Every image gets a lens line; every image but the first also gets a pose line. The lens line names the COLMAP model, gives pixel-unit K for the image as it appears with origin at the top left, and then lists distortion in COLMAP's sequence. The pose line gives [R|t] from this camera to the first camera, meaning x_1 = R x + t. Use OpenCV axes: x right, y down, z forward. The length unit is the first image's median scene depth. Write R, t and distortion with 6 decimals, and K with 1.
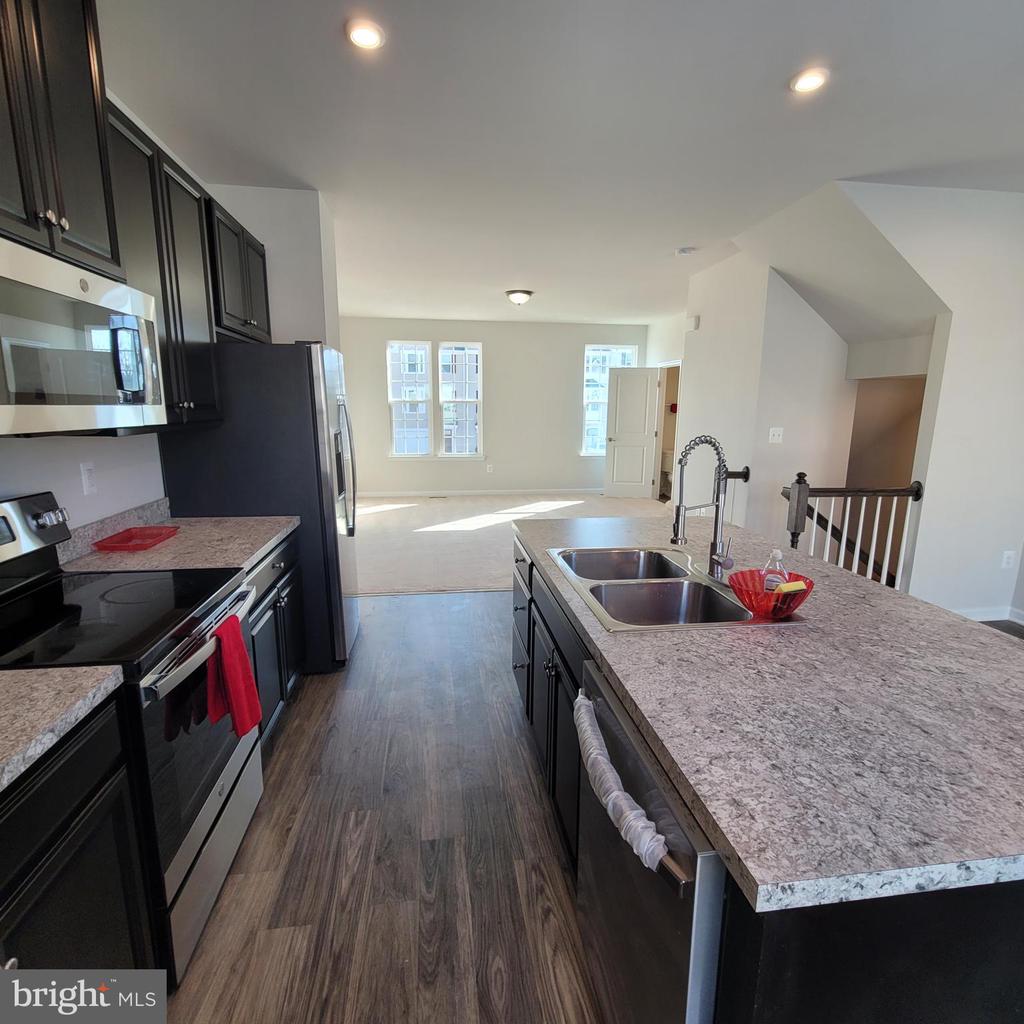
lens RADIAL K [[559.1, 0, 515.0], [0, 559.1, 515.8], [0, 0, 1]] dist [-0.005995, 0.001282]
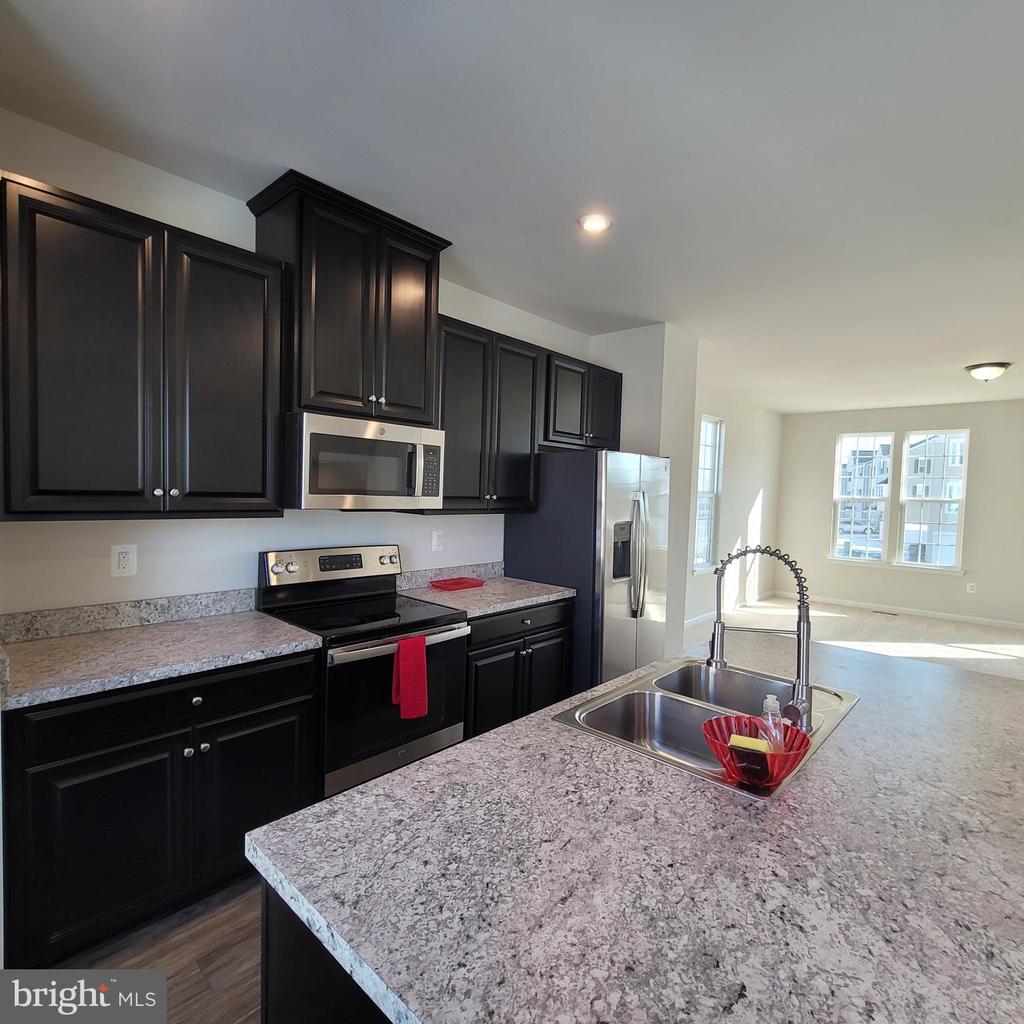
lens RADIAL K [[559.1, 0, 514.6], [0, 559.1, 509.9], [0, 0, 1]] dist [-0.005995, 0.001282]
pose [[0.634822, 0.038116, -0.771718, 0.990596], [-0.172879, 0.980468, -0.093785, -0.069183], [0.753070, 0.192951, 0.629012, 0.234220]]
